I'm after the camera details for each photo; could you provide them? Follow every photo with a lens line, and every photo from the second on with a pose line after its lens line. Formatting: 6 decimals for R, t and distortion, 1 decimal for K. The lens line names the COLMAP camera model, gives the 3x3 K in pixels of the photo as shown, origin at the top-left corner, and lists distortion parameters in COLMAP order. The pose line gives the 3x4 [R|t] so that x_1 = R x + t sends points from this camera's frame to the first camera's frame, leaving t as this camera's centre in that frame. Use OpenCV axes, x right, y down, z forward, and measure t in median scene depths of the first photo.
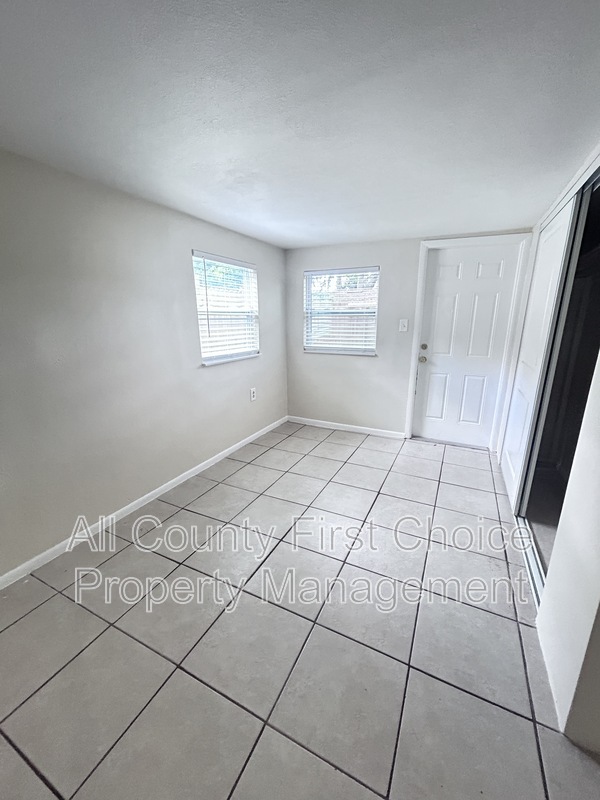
lens RADIAL K [[322.6, 0, 302.1], [0, 322.6, 401.5], [0, 0, 1]] dist [0.000760, 0.001079]
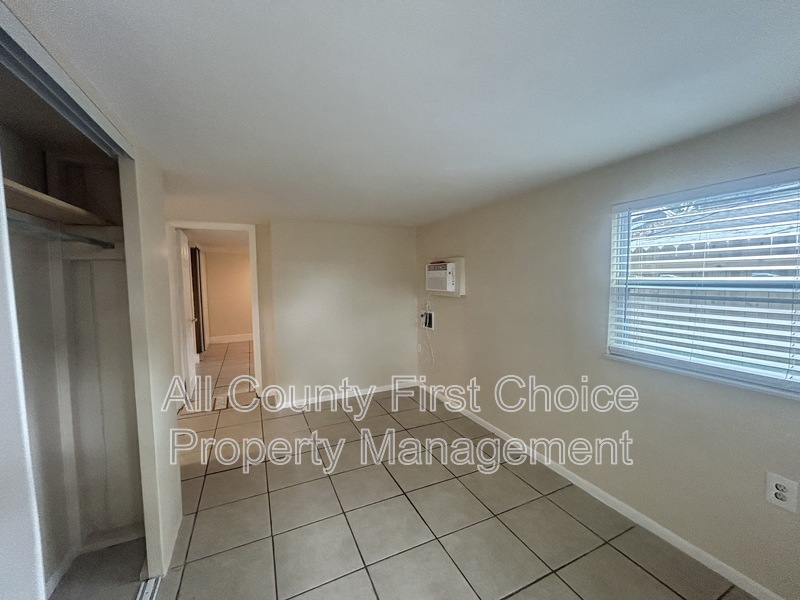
lens RADIAL K [[322.6, 0, 401.0], [0, 322.6, 299.1], [0, 0, 1]] dist [0.000760, 0.001079]
pose [[-0.621712, 0.054124, -0.781374, 0.535923], [-0.191948, 0.956660, 0.218992, -0.303149], [0.759362, 0.286133, -0.584378, 1.029320]]
